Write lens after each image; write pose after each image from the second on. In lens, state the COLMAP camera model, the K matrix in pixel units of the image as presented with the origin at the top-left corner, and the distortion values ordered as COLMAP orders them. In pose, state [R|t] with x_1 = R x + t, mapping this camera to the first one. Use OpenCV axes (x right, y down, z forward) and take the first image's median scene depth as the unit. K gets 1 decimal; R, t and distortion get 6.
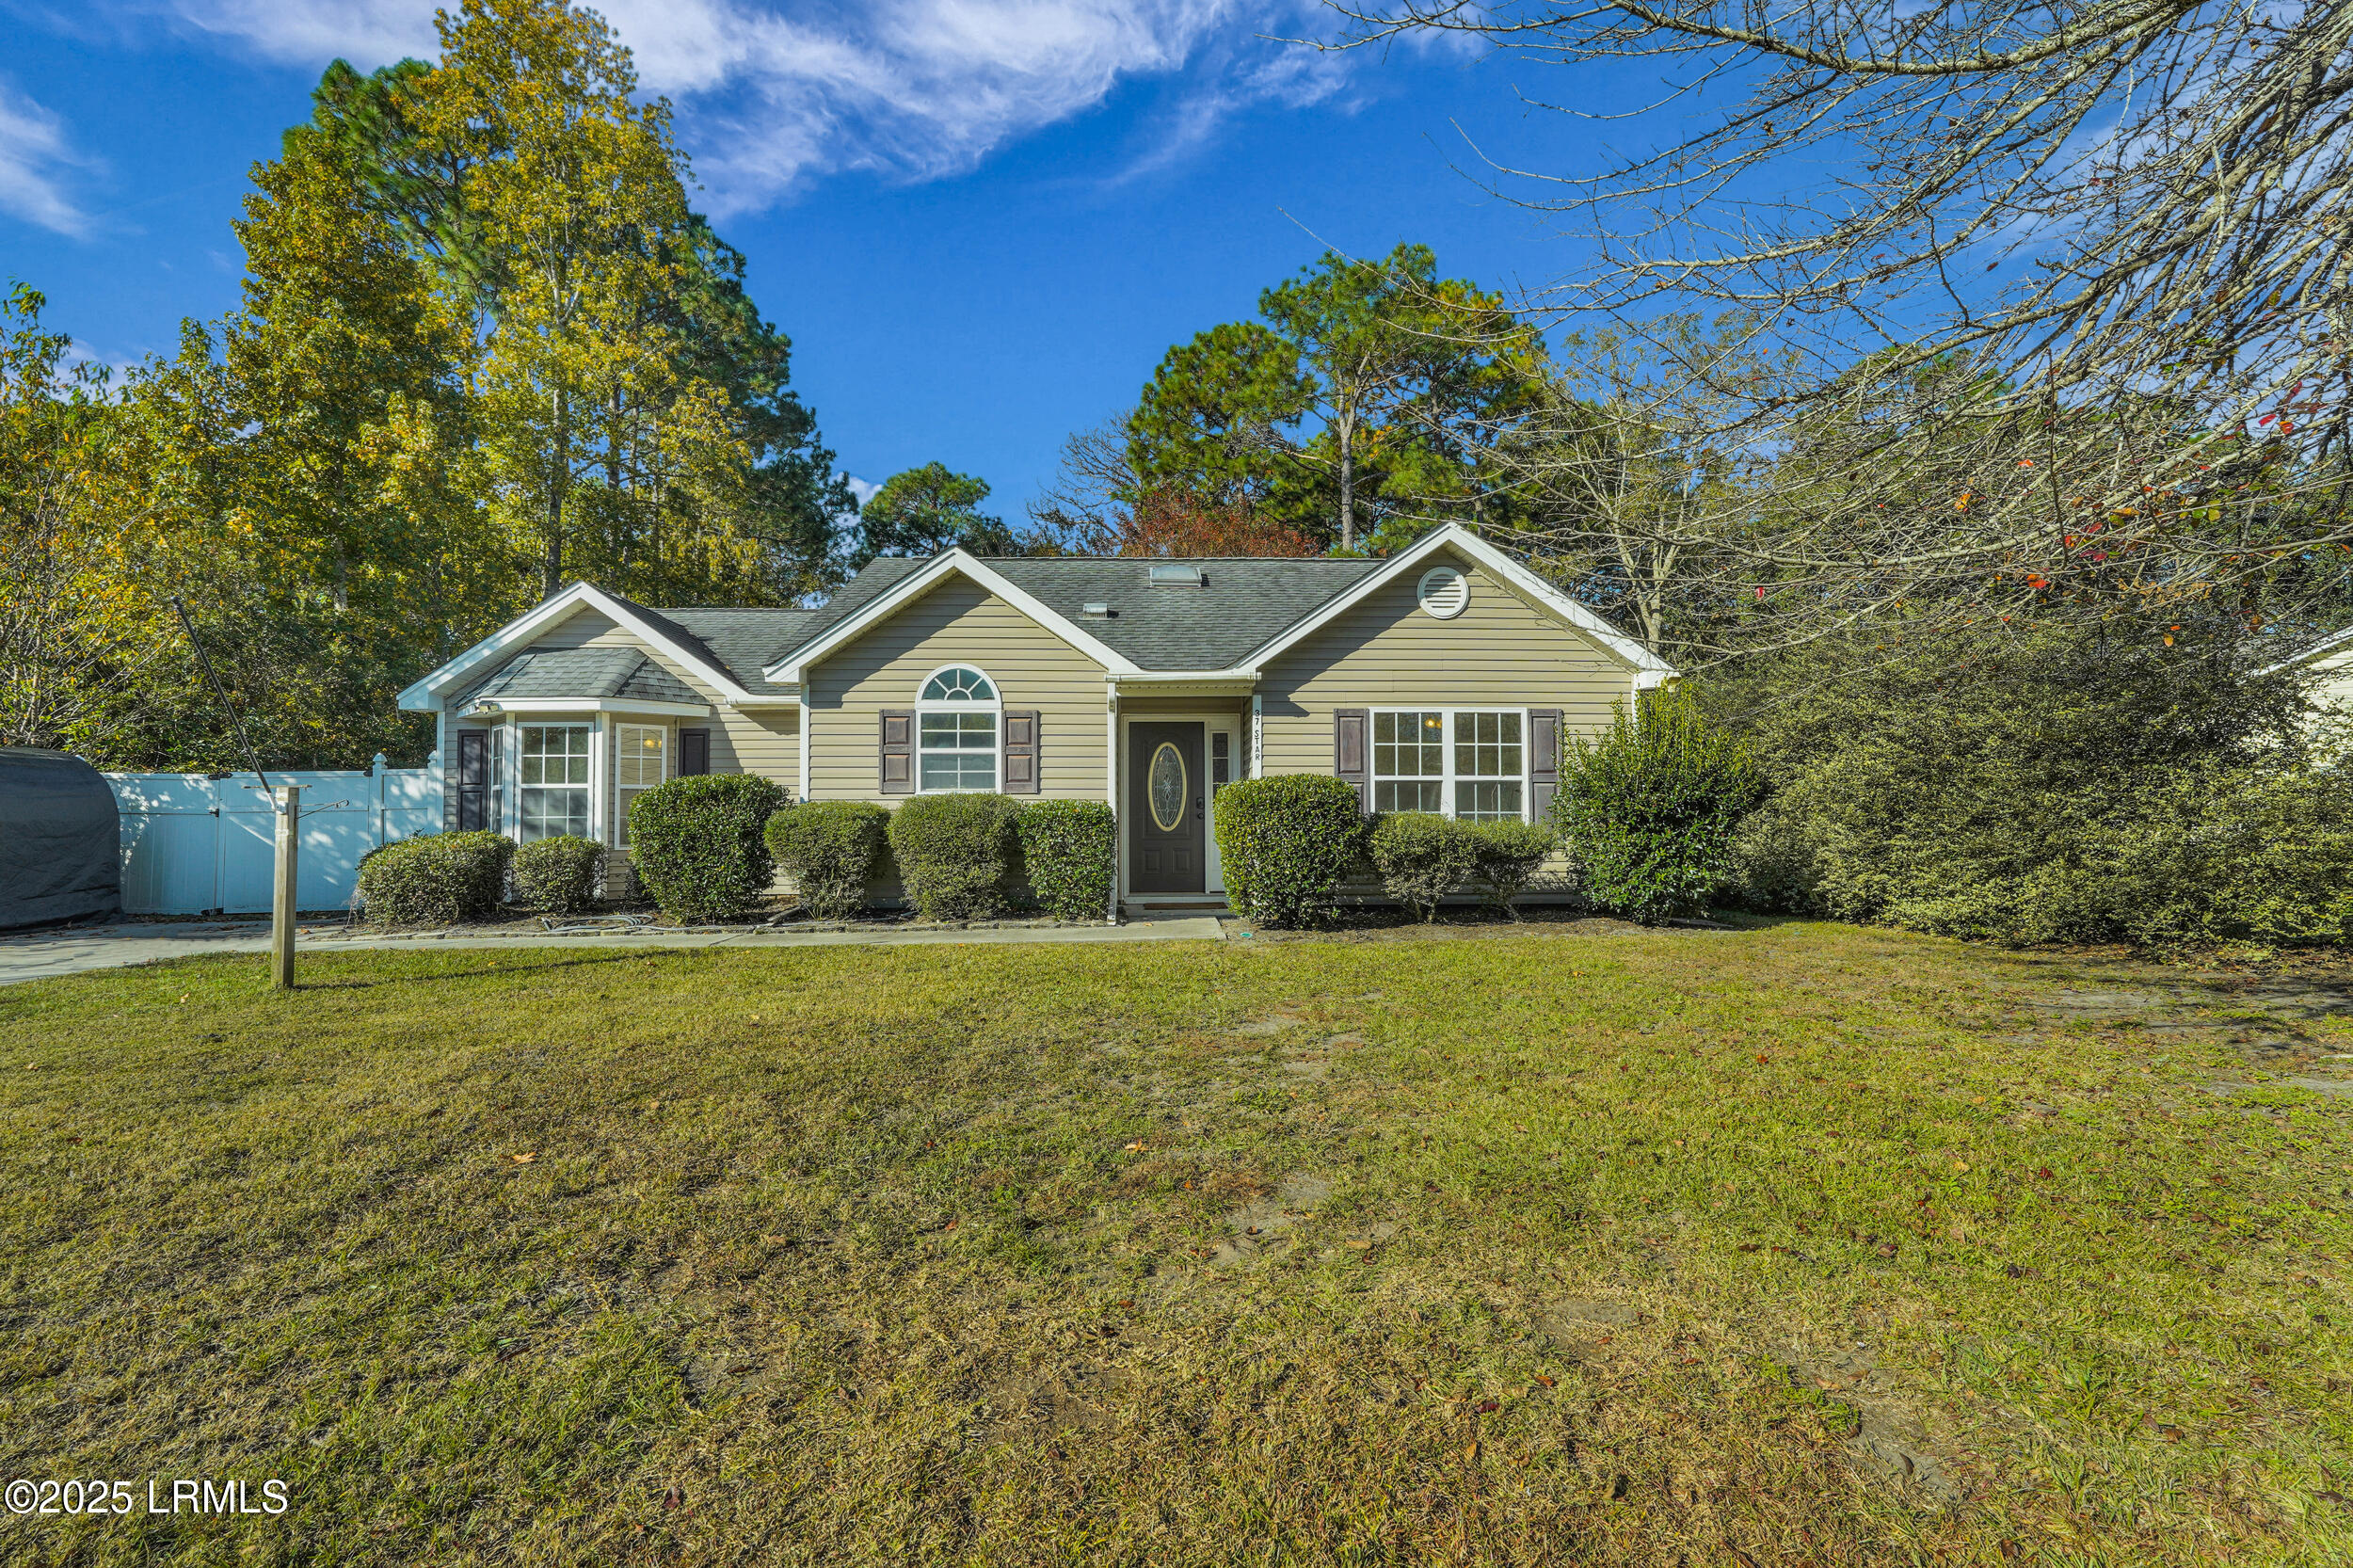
lens RADIAL K [[1053.3, 0, 1176.5], [0, 1053.3, 784.0], [0, 0, 1]] dist [-0.022689, 0.015153]
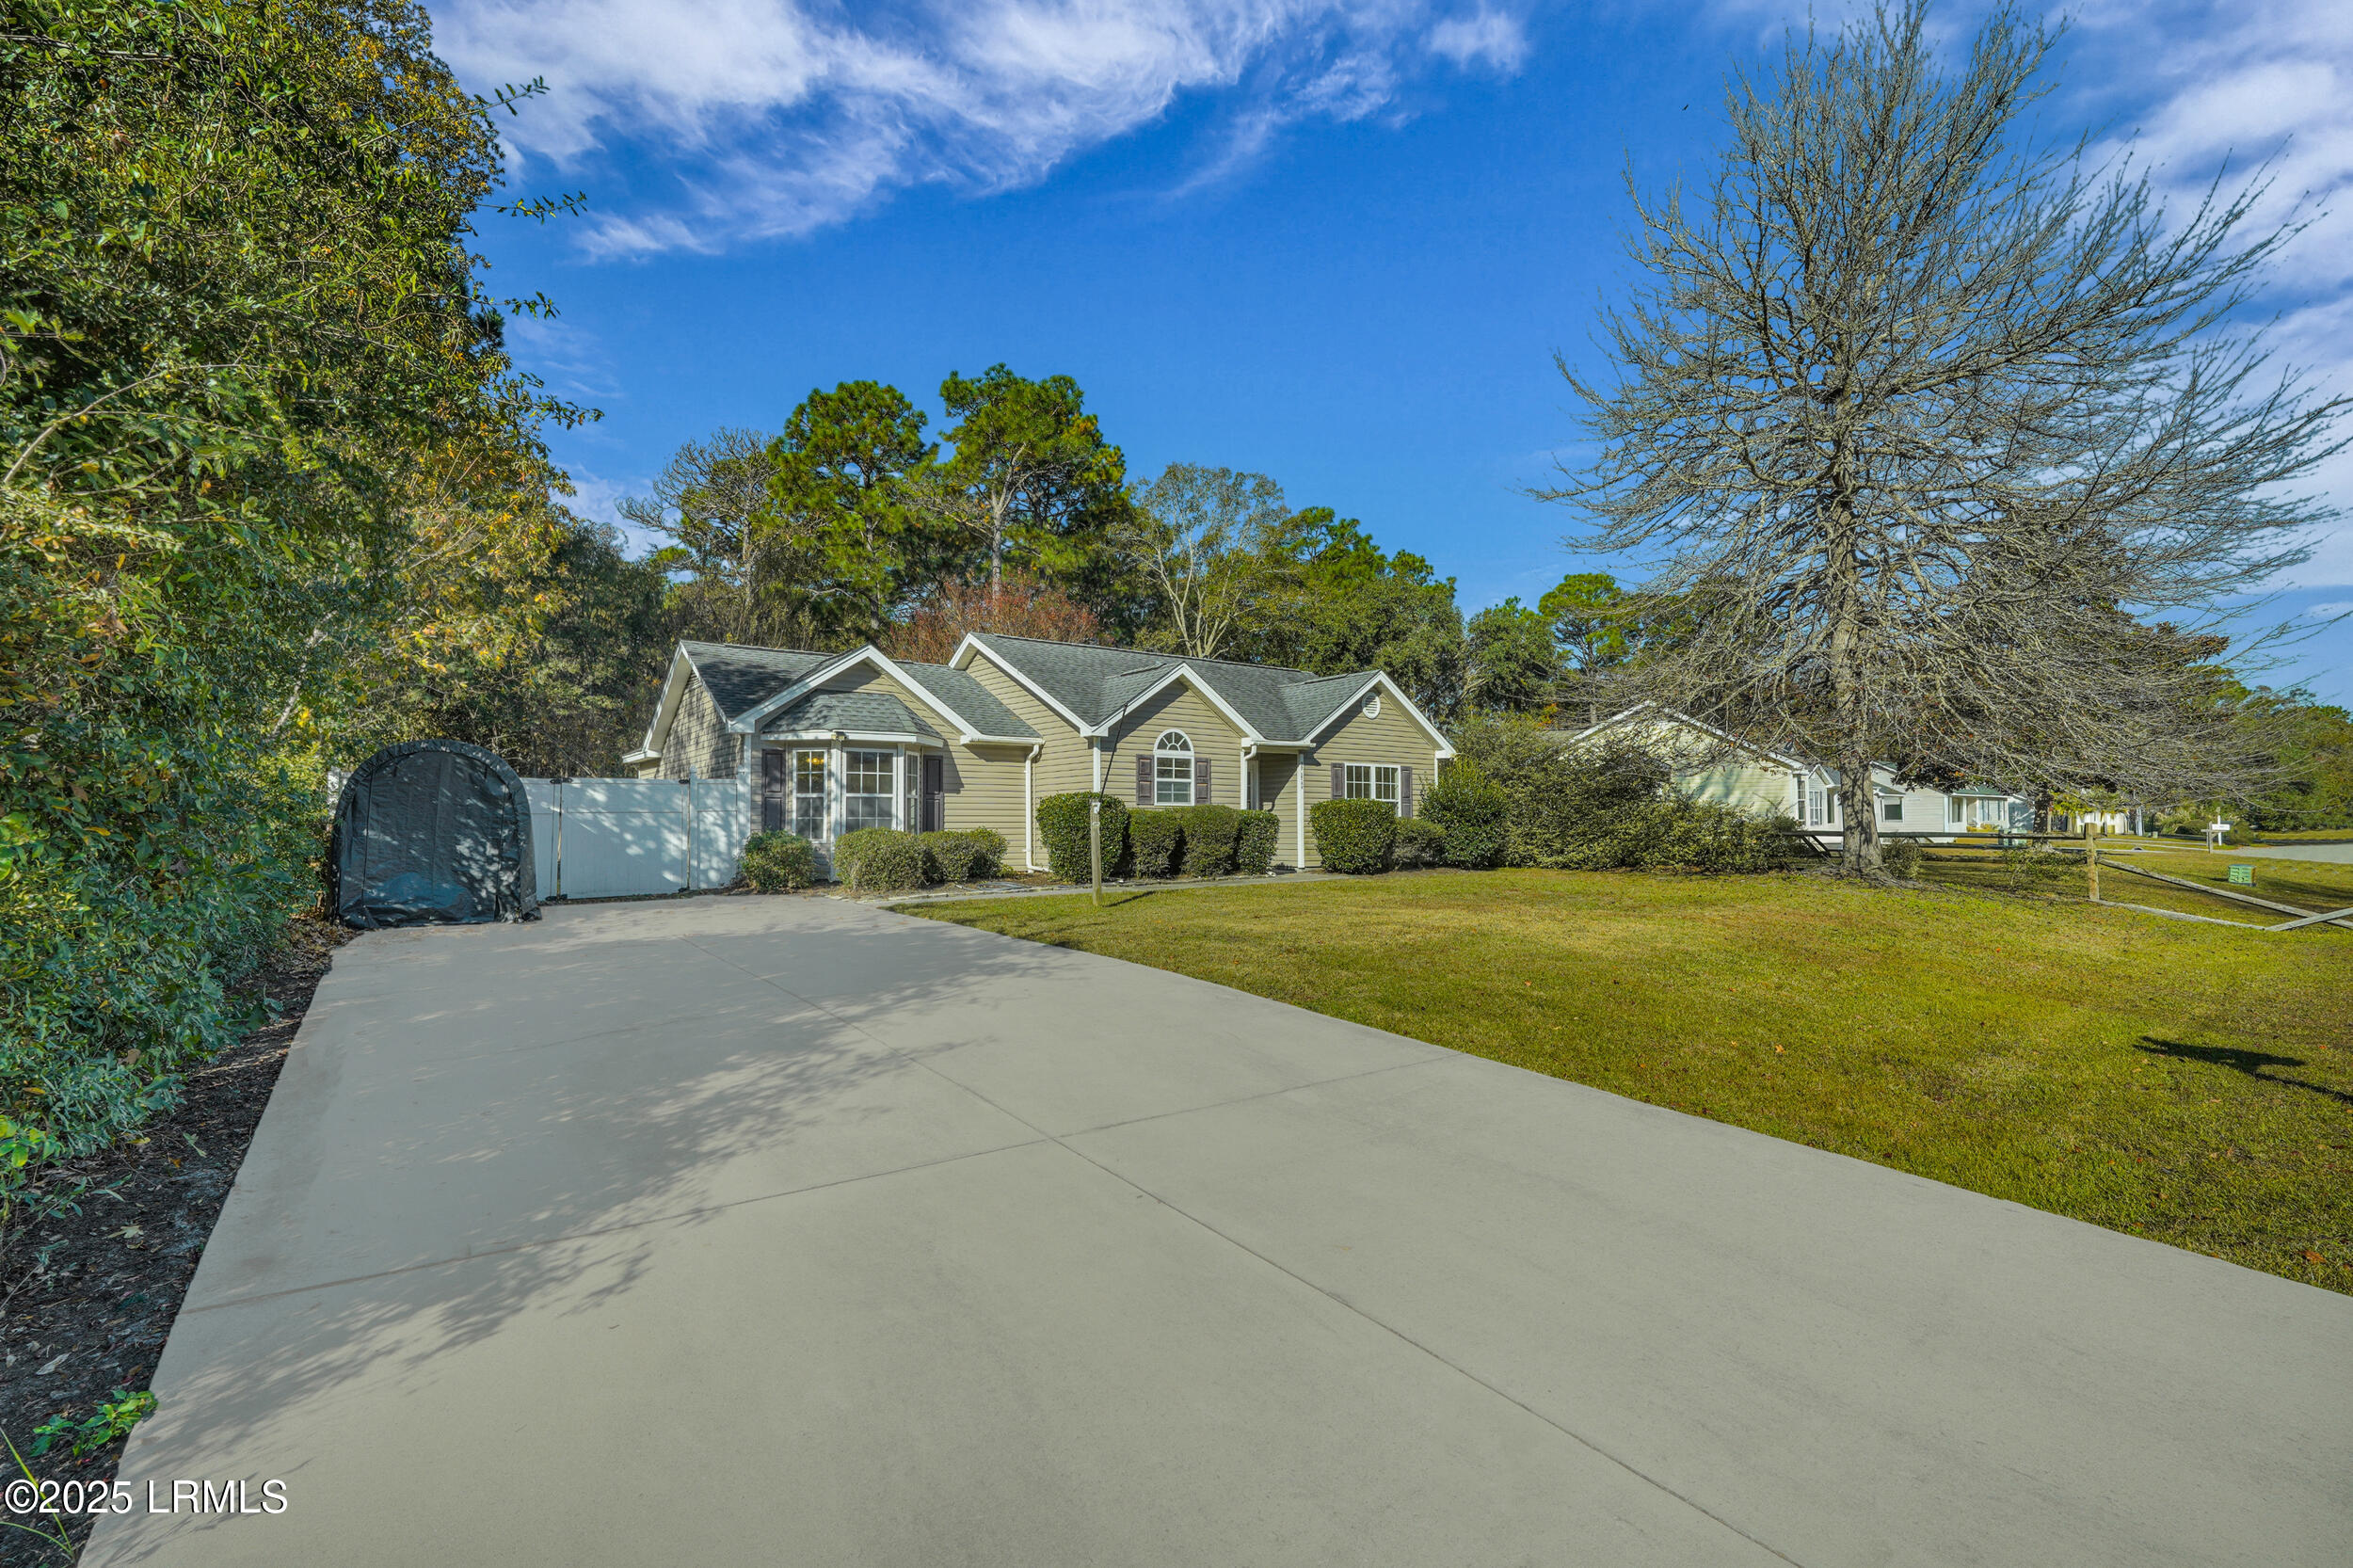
lens RADIAL K [[1056.0, 0, 1176.5], [0, 1056.0, 784.0], [0, 0, 1]] dist [-0.017208, 0.012930]
pose [[0.818308, 0.023059, 0.574317, -1.174038], [-0.017788, 0.999732, -0.014795, 0.000277], [-0.574504, 0.001890, 0.818499, -0.400963]]
